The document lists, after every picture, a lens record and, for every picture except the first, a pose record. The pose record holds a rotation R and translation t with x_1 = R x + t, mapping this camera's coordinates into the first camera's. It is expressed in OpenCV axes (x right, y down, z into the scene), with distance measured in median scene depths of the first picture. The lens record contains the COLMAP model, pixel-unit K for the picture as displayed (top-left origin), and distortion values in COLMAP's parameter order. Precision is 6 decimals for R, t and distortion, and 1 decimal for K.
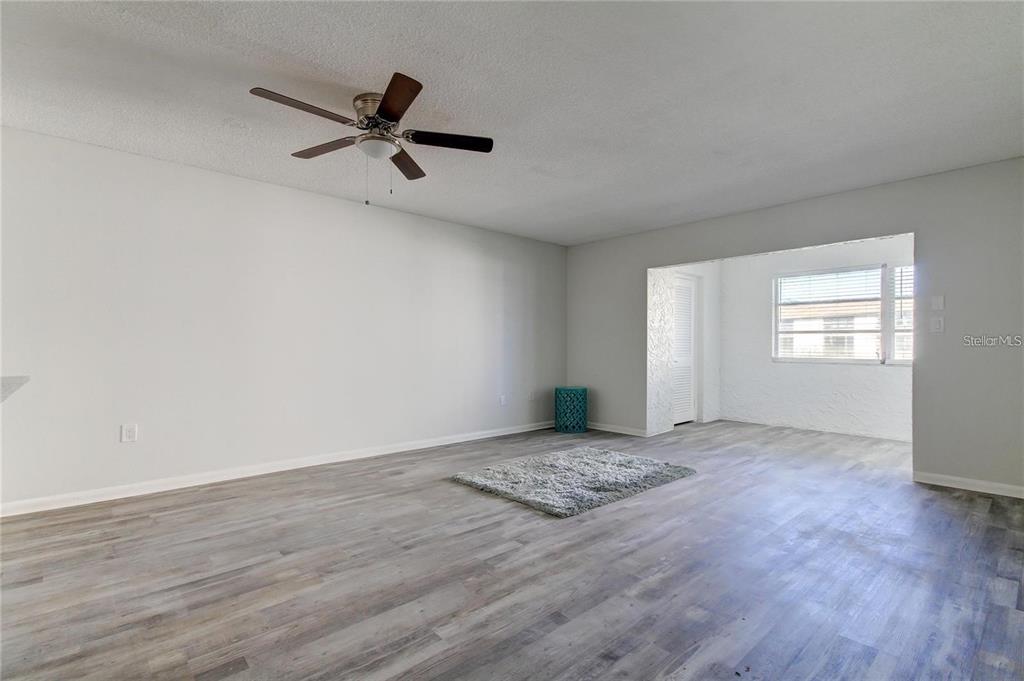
lens RADIAL K [[475.0, 0, 503.5], [0, 475.0, 347.5], [0, 0, 1]] dist [0.015500, -0.000675]
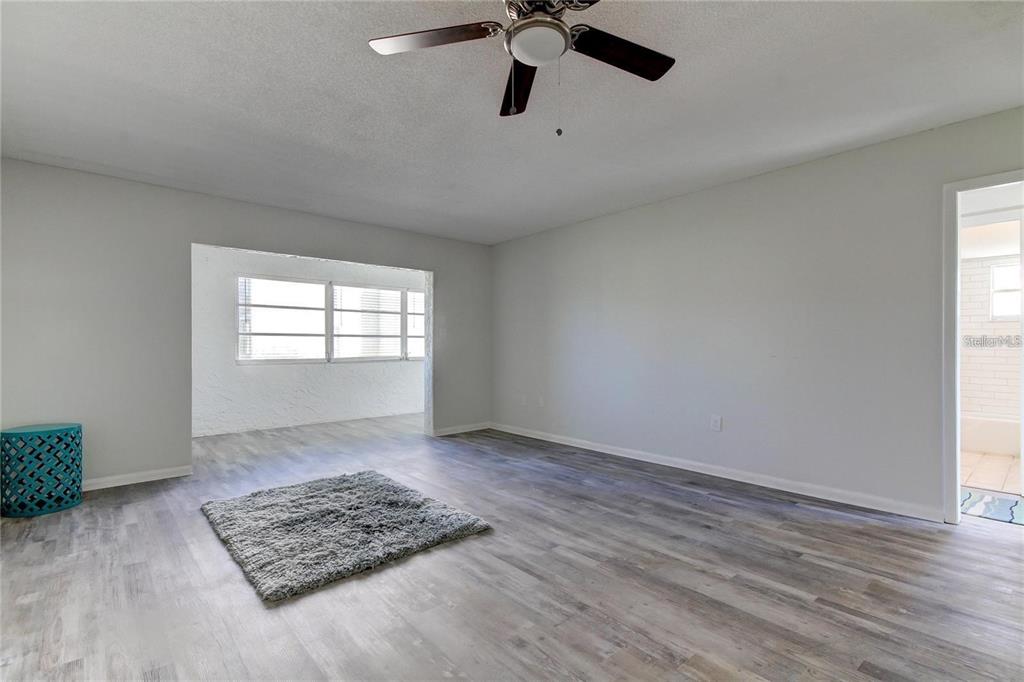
lens RADIAL K [[479.6, 0, 525.8], [0, 479.6, 345.7], [0, 0, 1]] dist [0.012036, -0.000522]
pose [[-0.013989, 0.001131, 0.999902, -0.667186], [0.007869, 0.999969, -0.001021, -0.004465], [-0.999871, 0.007854, -0.013997, 0.743730]]
